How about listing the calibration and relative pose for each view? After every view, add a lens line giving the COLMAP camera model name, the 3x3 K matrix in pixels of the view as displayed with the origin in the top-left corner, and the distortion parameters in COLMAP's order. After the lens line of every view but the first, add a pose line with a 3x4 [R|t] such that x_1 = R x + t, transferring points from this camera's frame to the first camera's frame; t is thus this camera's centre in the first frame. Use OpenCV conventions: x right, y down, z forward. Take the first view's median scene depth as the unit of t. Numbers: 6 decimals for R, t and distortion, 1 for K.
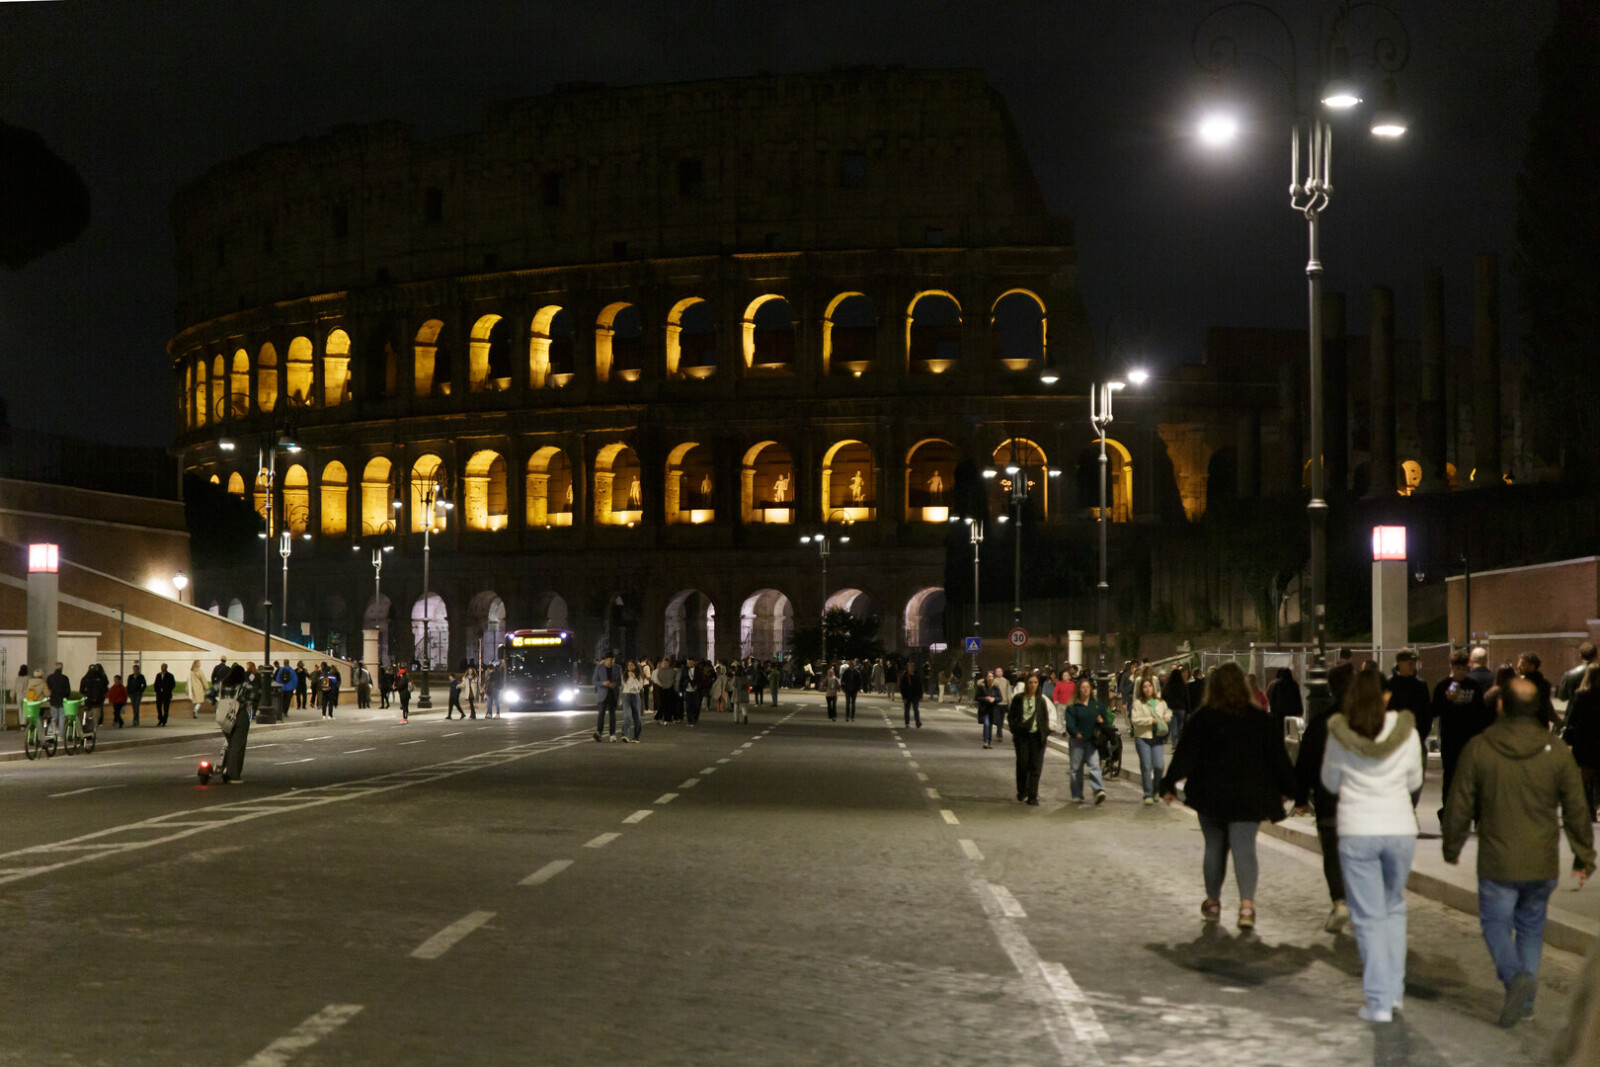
lens RADIAL K [[3241.5, 0, 799.4], [0, 3241.5, 534.5], [0, 0, 1]] dist [0.058665, 0.000000]
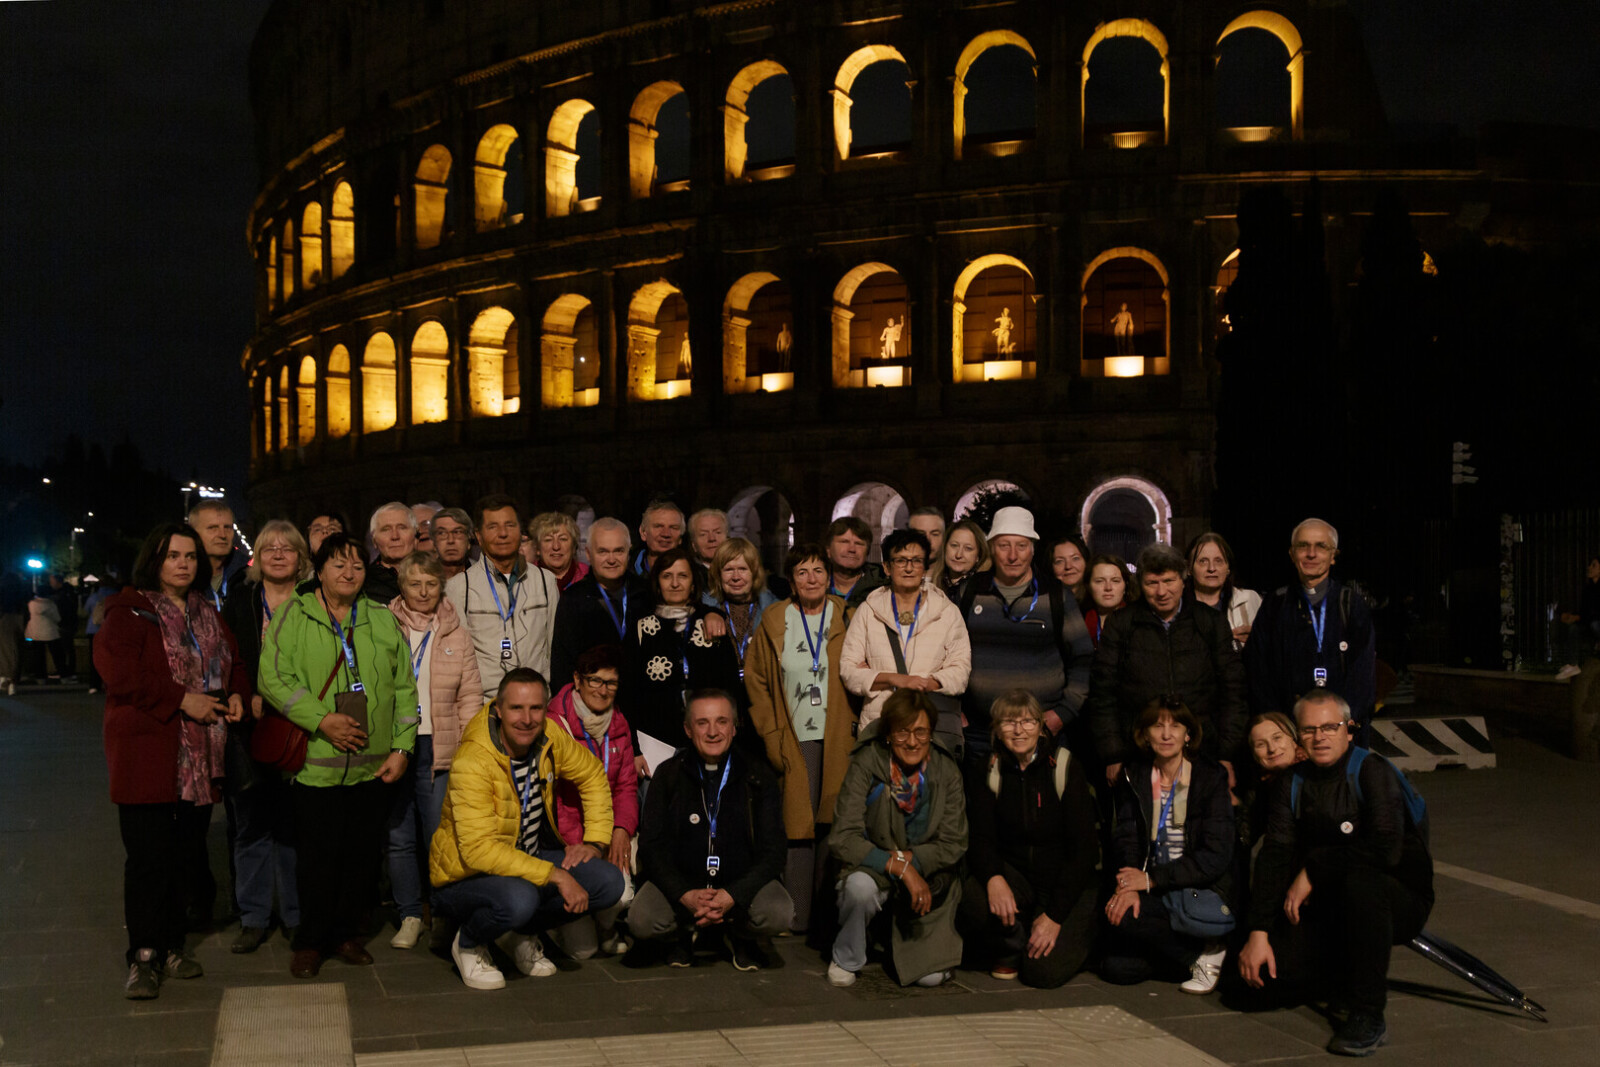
lens RADIAL K [[1539.6, 0, 801.9], [0, 1539.6, 537.8], [0, 0, 1]] dist [-0.007958, 0.000000]
pose [[0.998040, -0.002912, -0.062513, -0.004165], [0.002892, 0.999996, -0.000402, 0.027796], [0.062514, 0.000220, 0.998044, 0.667867]]
